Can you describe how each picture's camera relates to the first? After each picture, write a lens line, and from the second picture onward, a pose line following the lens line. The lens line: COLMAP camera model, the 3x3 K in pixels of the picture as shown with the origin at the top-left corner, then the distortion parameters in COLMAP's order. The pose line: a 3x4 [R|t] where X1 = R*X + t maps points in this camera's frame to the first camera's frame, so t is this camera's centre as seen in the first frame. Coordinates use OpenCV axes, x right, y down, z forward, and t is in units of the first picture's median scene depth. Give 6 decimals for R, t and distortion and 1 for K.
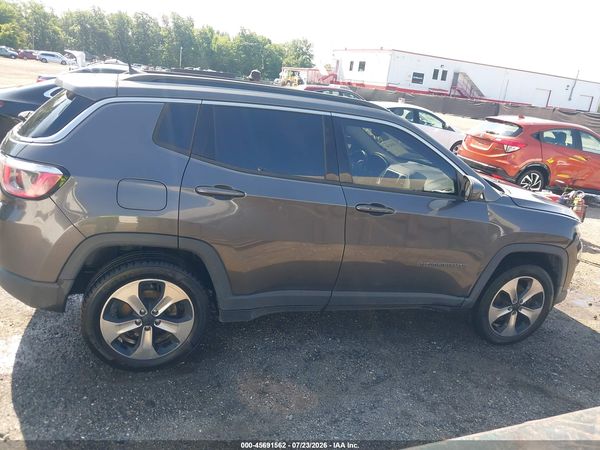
lens RADIAL K [[470.2, 0, 300.0], [0, 470.2, 225.0], [0, 0, 1]] dist [0.009859, -0.029960]
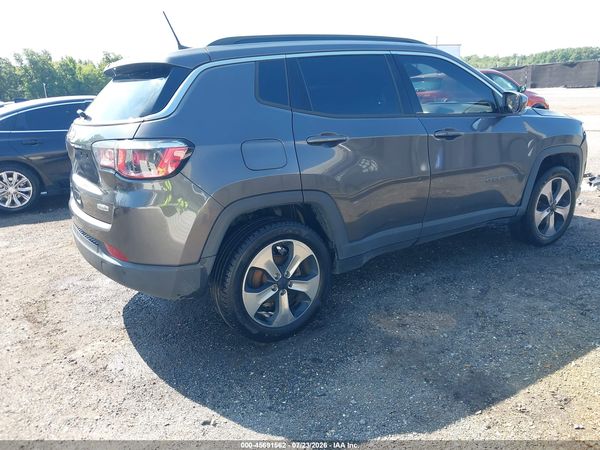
lens RADIAL K [[470.2, 0, 300.0], [0, 470.2, 225.0], [0, 0, 1]] dist [0.009859, -0.029960]
pose [[0.955219, -0.234094, 0.180986, -0.433610], [0.234379, 0.971937, 0.020121, 0.070709], [-0.180618, 0.023200, 0.983280, 0.024441]]
